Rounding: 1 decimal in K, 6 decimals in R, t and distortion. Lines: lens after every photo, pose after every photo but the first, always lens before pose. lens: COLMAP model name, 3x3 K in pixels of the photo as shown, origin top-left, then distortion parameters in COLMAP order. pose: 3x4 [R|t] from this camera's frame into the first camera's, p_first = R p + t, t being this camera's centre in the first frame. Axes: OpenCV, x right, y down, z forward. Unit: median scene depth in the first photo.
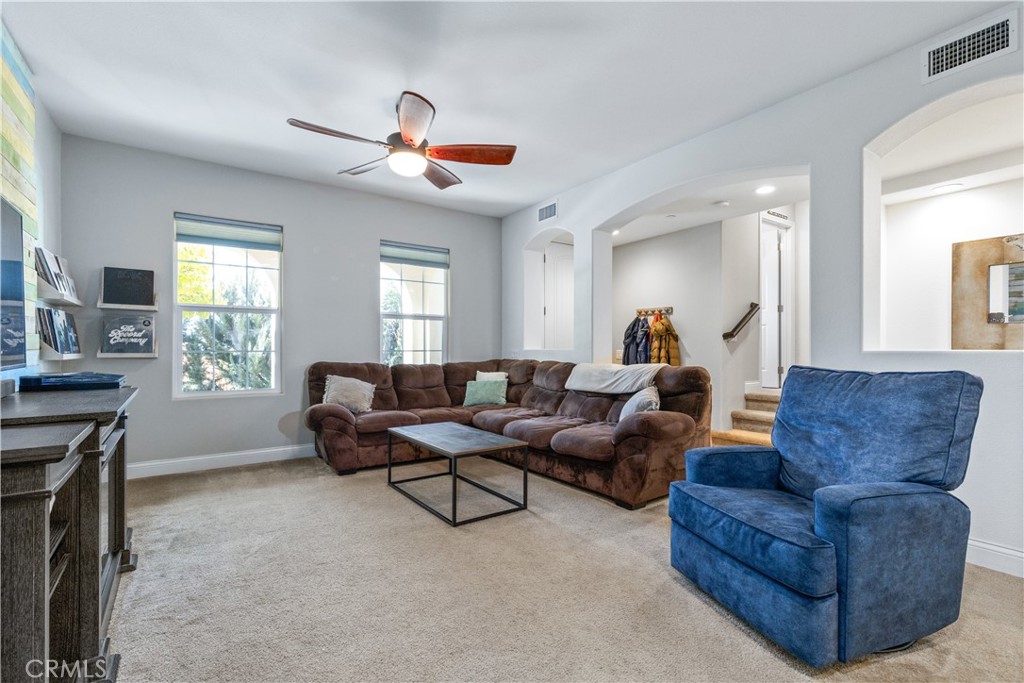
lens RADIAL K [[467.6, 0, 522.3], [0, 467.6, 349.4], [0, 0, 1]] dist [0.007513, -0.002093]
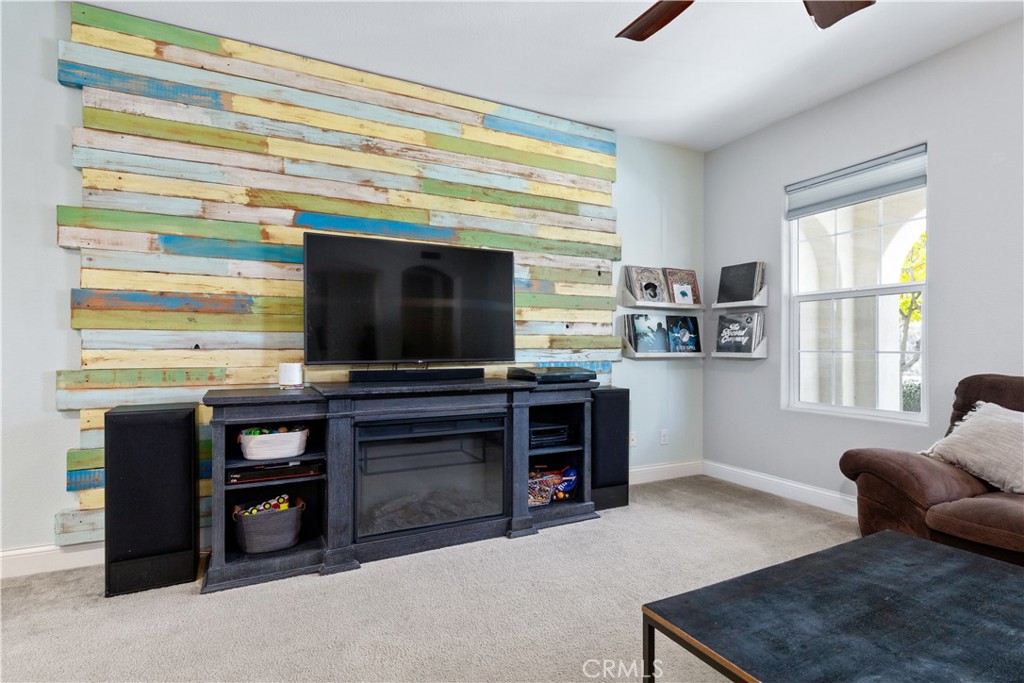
lens RADIAL K [[484.3, 0, 507.6], [0, 484.3, 345.6], [0, 0, 1]] dist [0.000549, 0.000338]
pose [[-0.166306, -0.004914, -0.986062, 0.181802], [-0.002811, 0.999986, -0.004509, -0.000576], [0.986070, 0.002022, -0.166318, 0.591078]]
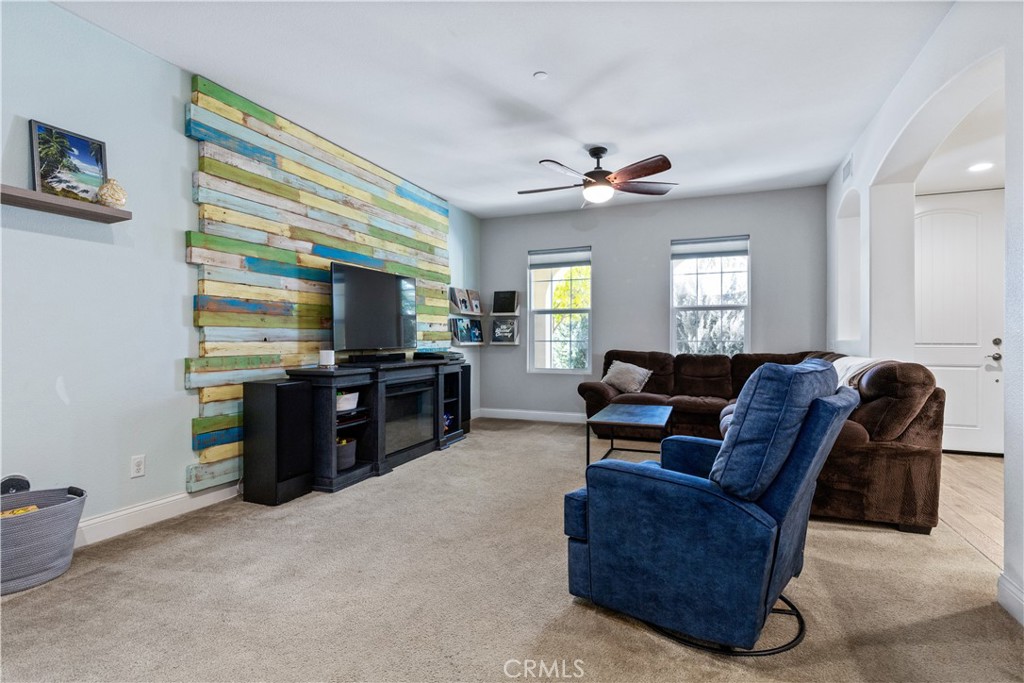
lens RADIAL K [[503.7, 0, 504.3], [0, 503.7, 341.9], [0, 0, 1]] dist [-0.002239, -0.000142]
pose [[0.531364, 0.002899, -0.847139, 0.564095], [0.000765, 0.999992, 0.003902, 0.000177], [0.847143, -0.002721, 0.531357, 0.045018]]
